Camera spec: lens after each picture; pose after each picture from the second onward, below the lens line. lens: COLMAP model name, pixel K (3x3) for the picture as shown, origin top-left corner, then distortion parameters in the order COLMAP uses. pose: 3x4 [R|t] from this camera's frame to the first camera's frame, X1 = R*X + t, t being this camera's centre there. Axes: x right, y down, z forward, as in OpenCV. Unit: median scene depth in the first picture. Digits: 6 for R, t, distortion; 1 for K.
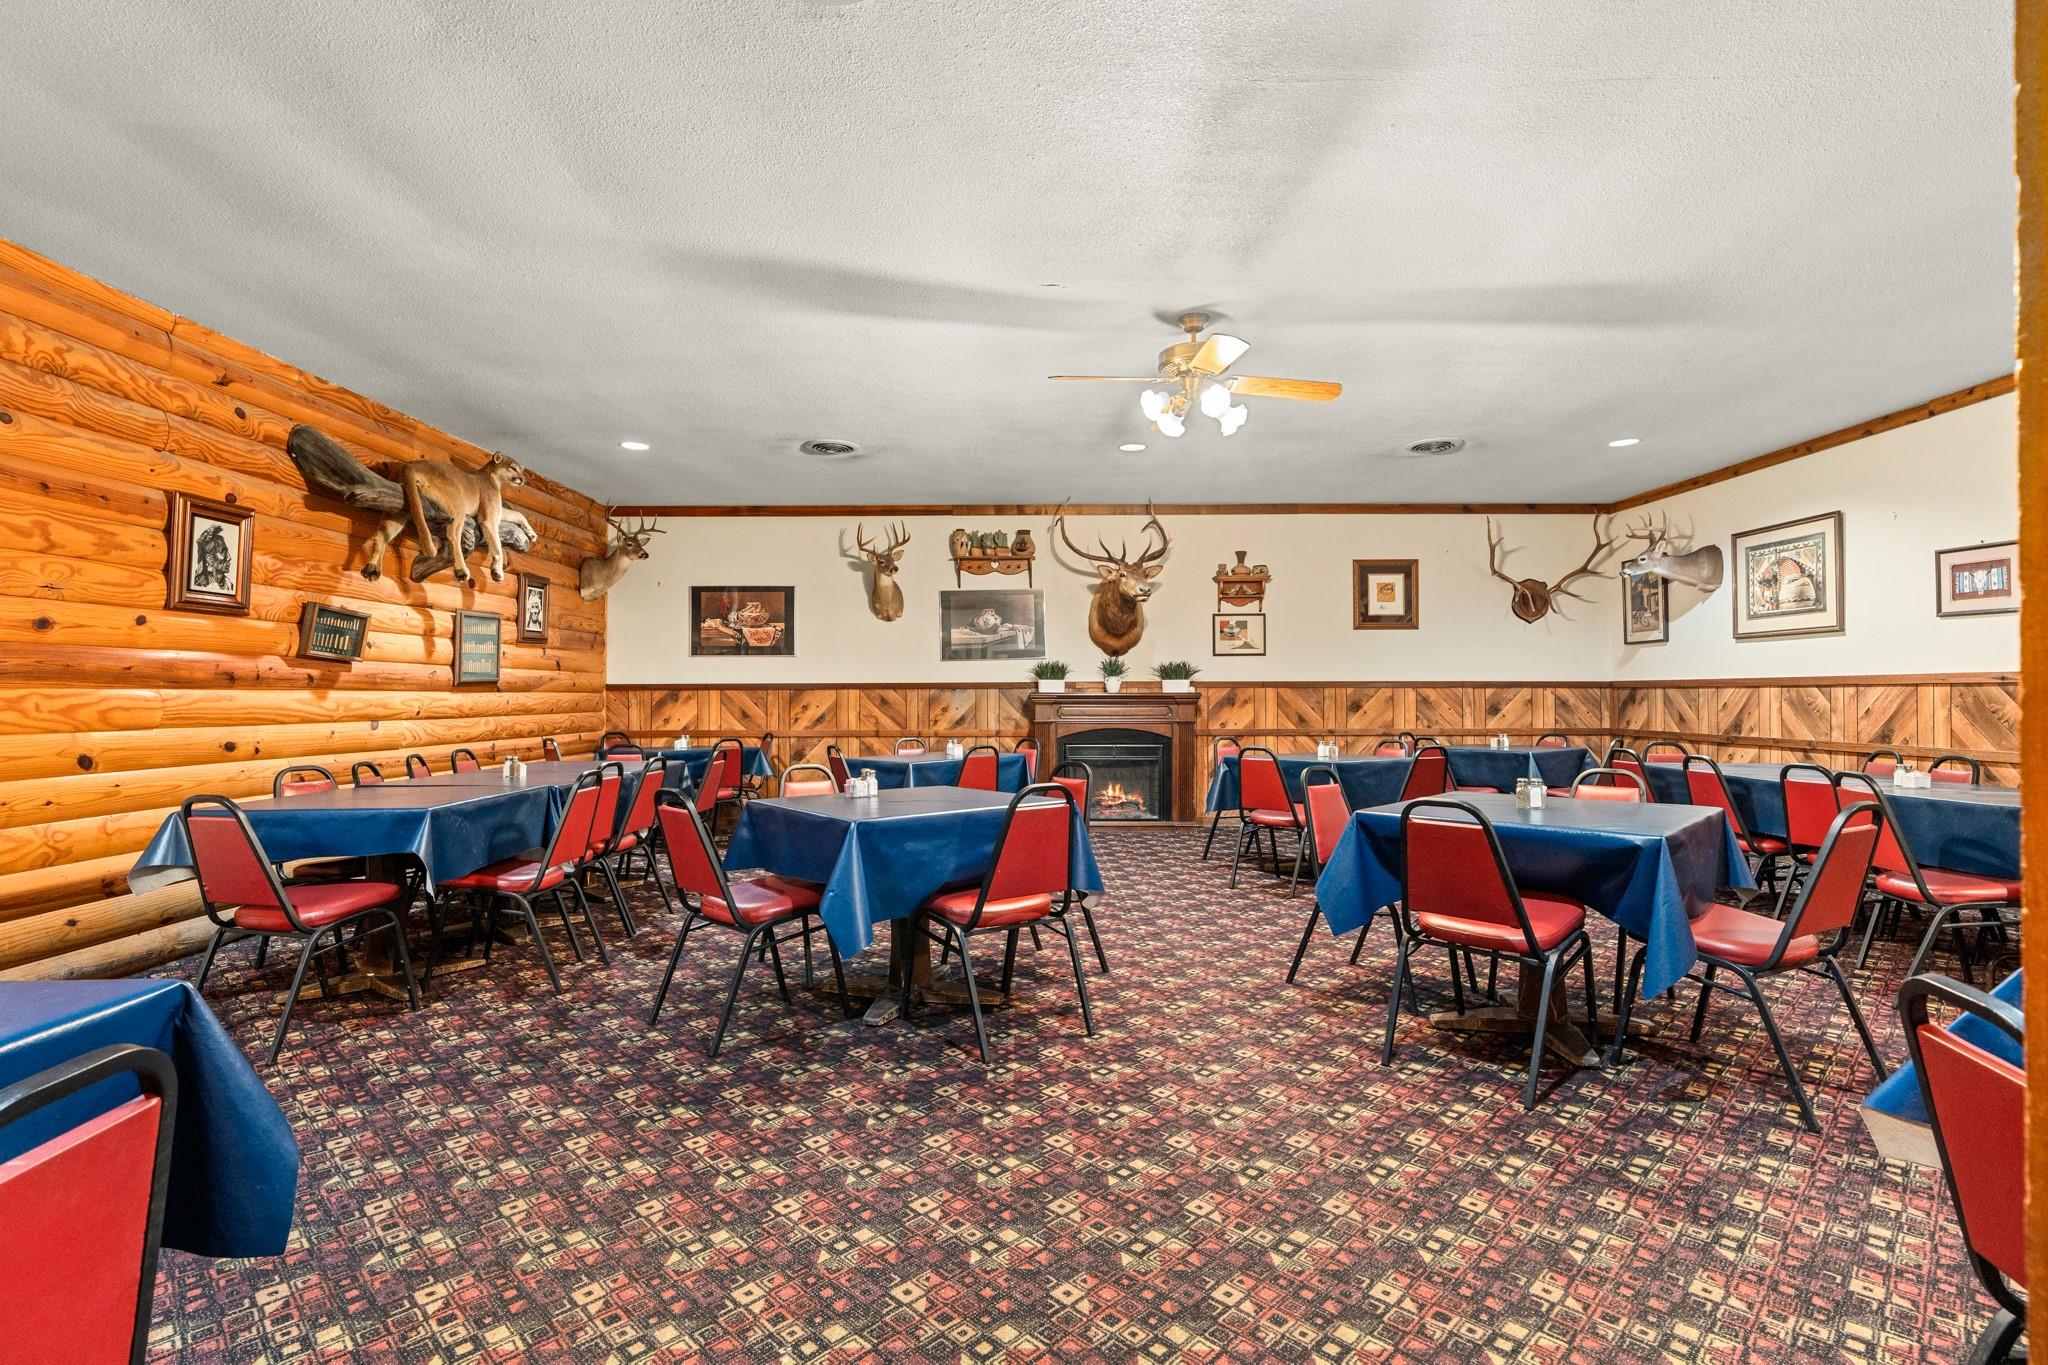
lens RADIAL K [[998.0, 0, 1030.6], [0, 998.0, 683.8], [0, 0, 1]] dist [0.000637, 0.000139]
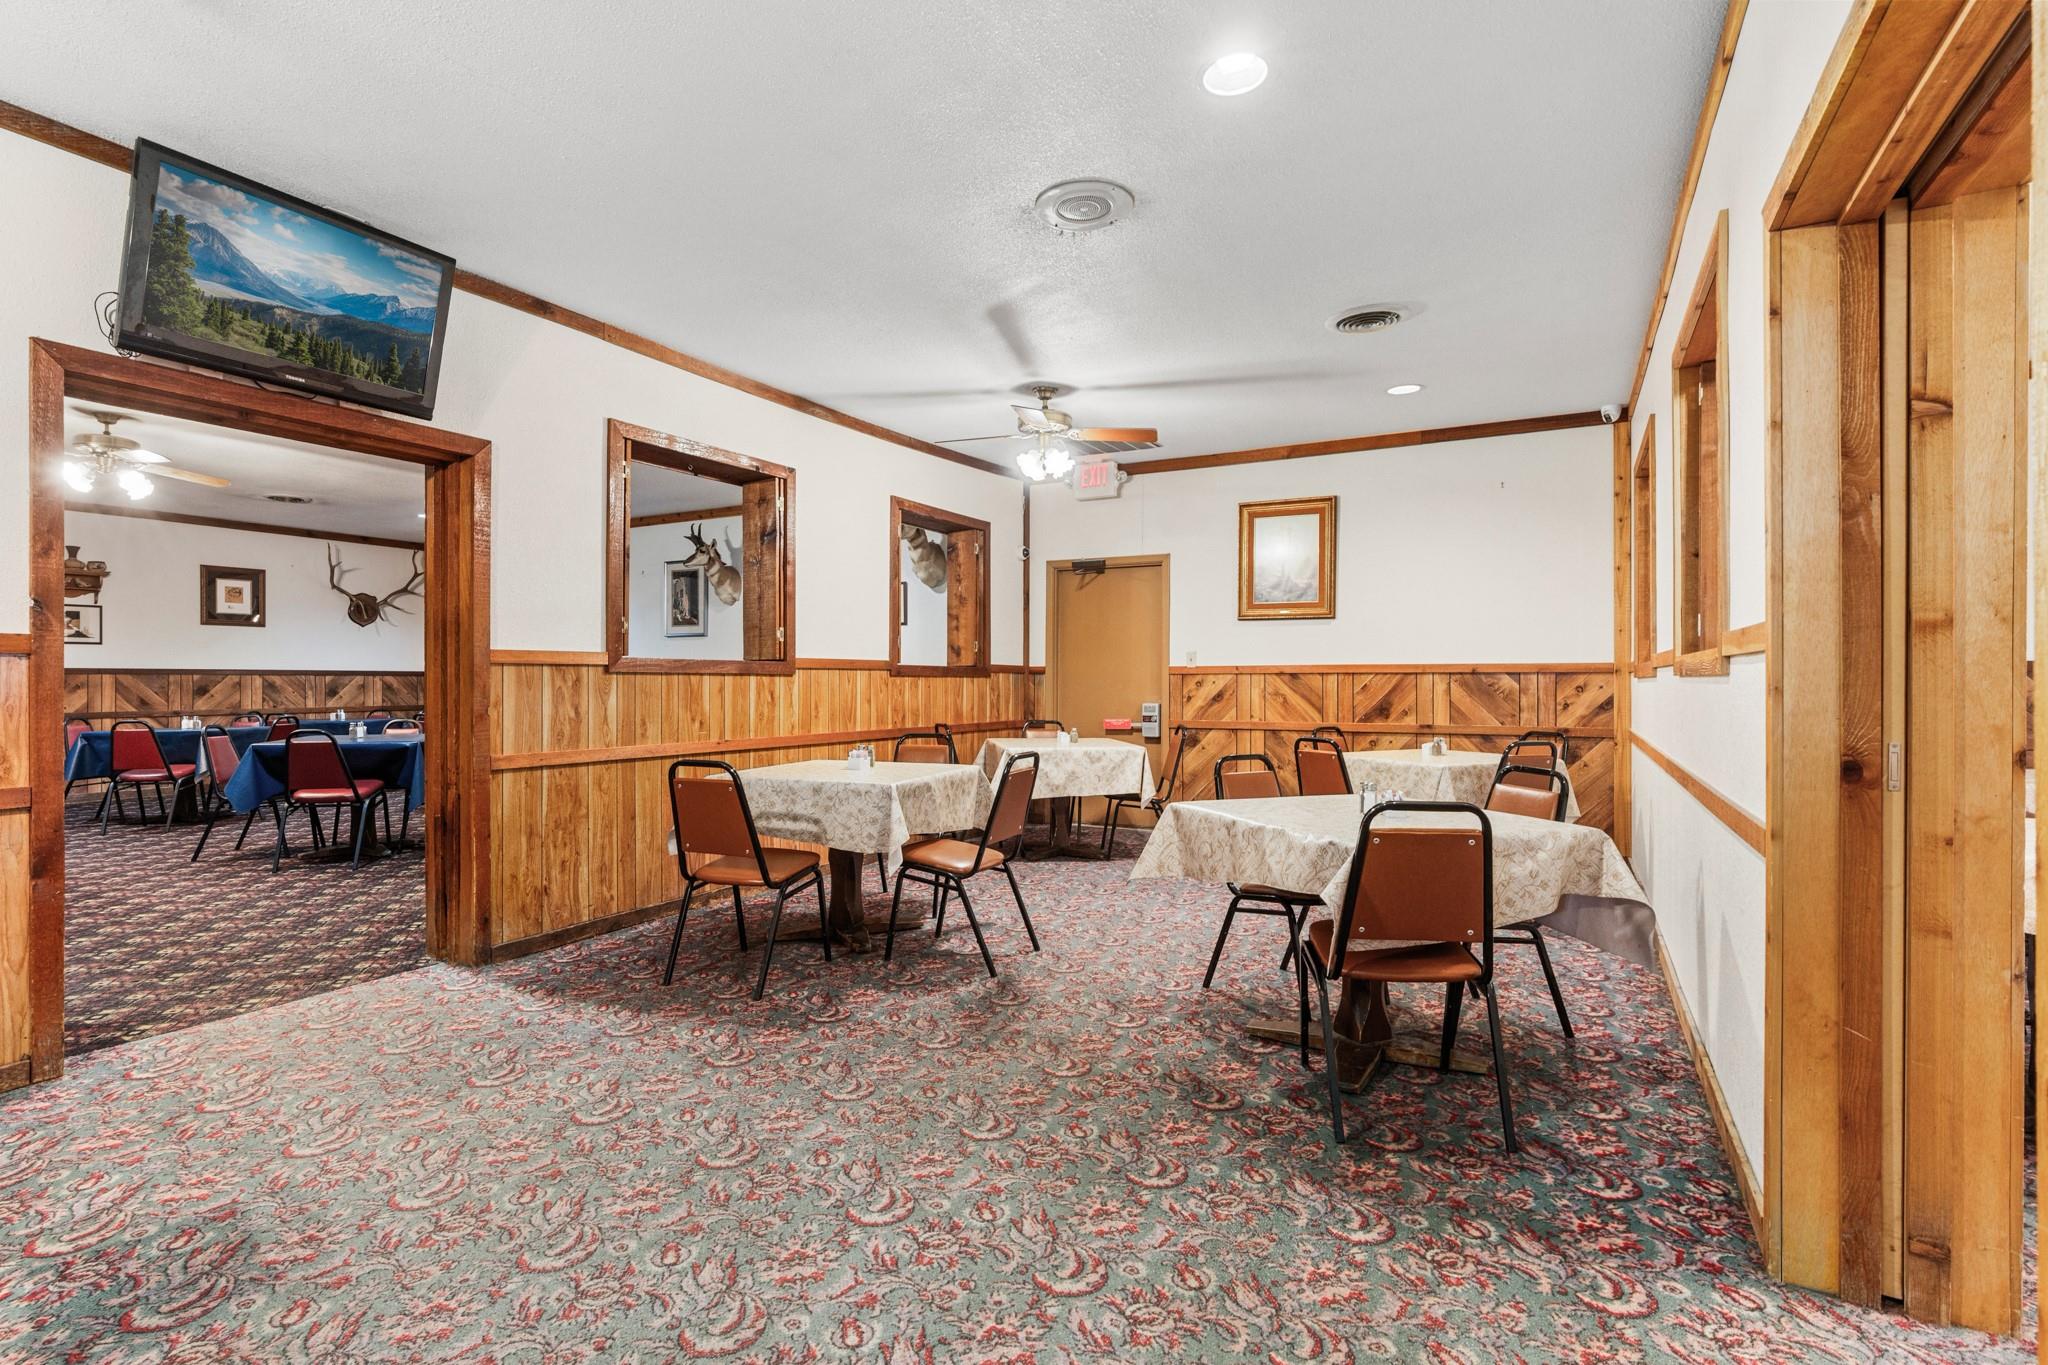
lens RADIAL K [[998.0, 0, 1012.7], [0, 998.0, 678.4], [0, 0, 1]] dist [0.000637, 0.000139]
pose [[0.508613, 0.002305, 0.860992, -0.203722], [-0.008775, 0.999958, 0.002506, -0.003144], [-0.860951, -0.008830, 0.508612, -0.421769]]
